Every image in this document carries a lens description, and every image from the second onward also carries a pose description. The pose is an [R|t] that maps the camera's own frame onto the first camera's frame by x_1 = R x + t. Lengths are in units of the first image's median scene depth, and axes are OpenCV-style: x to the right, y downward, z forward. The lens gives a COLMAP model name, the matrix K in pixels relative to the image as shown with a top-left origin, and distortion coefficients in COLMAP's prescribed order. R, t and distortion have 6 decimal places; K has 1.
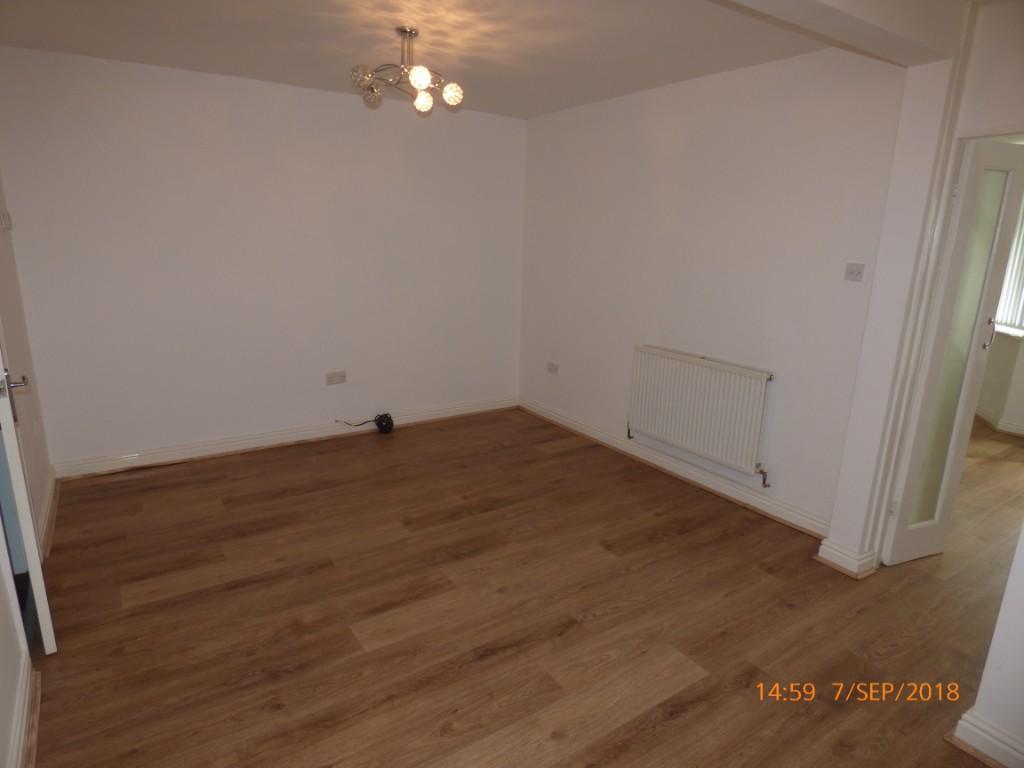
lens RADIAL K [[600.3, 0, 506.4], [0, 600.3, 386.2], [0, 0, 1]] dist [-0.018964, -0.000383]
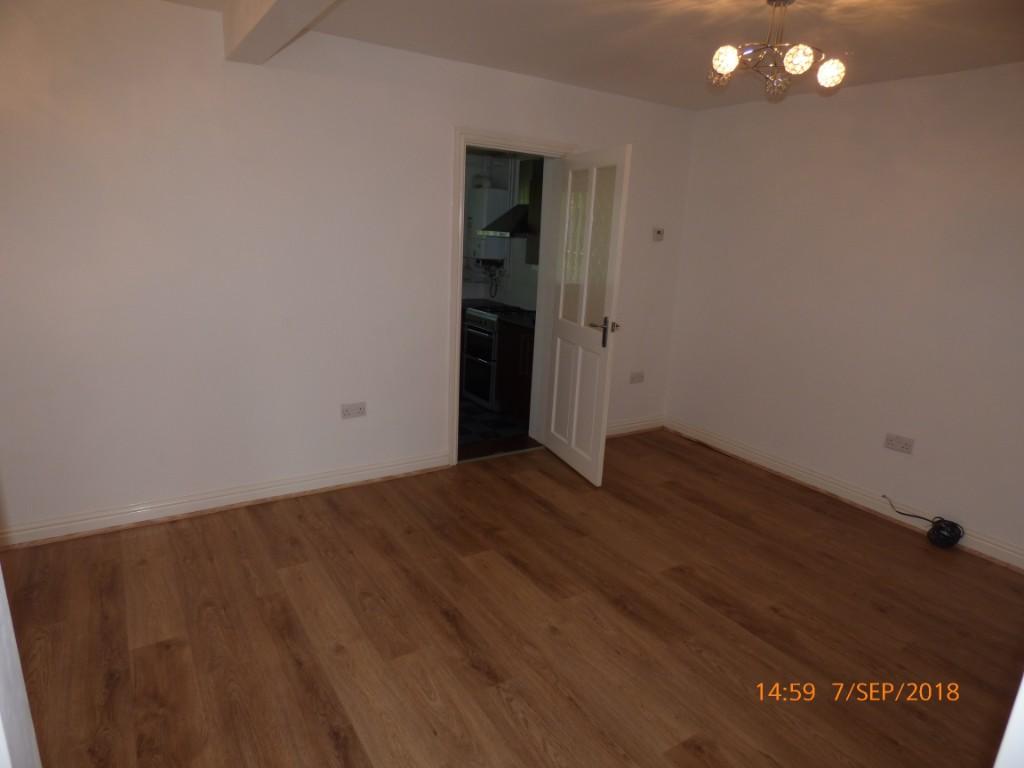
lens RADIAL K [[600.3, 0, 506.4], [0, 600.3, 386.2], [0, 0, 1]] dist [-0.018964, -0.000383]
pose [[-0.001764, 0.230948, -0.972964, 0.761120], [-0.298702, 0.928425, 0.220918, -0.171024], [0.954345, 0.291017, 0.067347, 0.746688]]
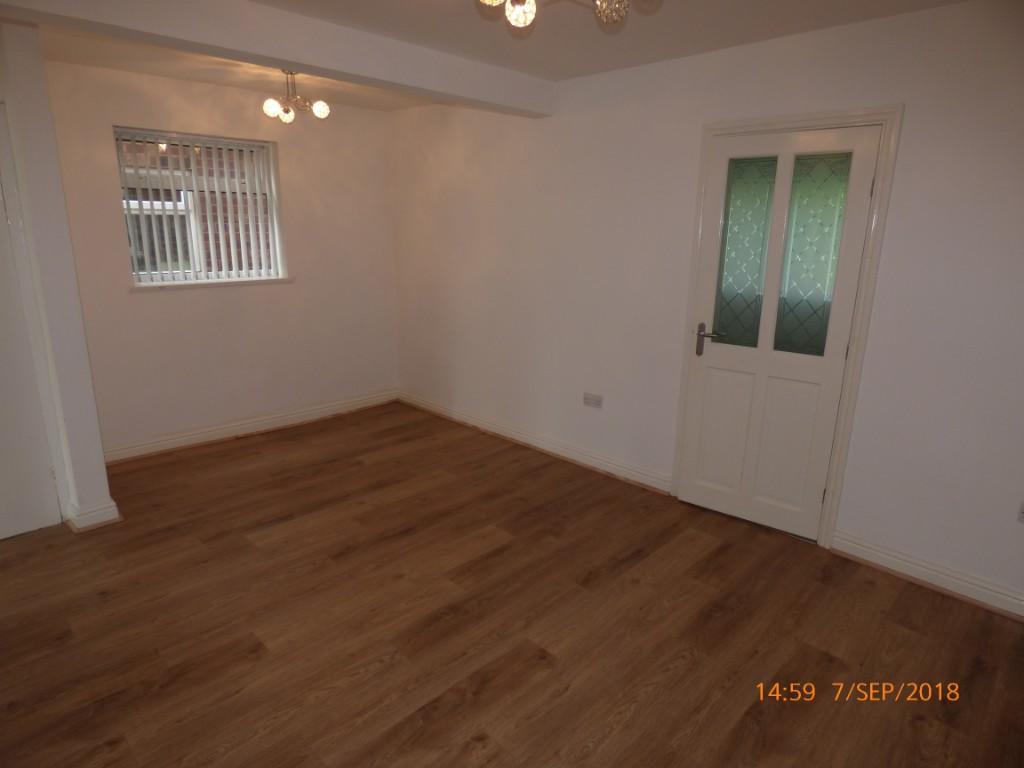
lens RADIAL K [[605.2, 0, 540.7], [0, 605.2, 408.4], [0, 0, 1]] dist [-0.017456, 0.002337]
pose [[-0.967853, 0.028305, -0.249917, 0.006674], [-0.104984, 0.857482, 0.503690, -0.453856], [0.228557, 0.513735, -0.826945, 1.733525]]
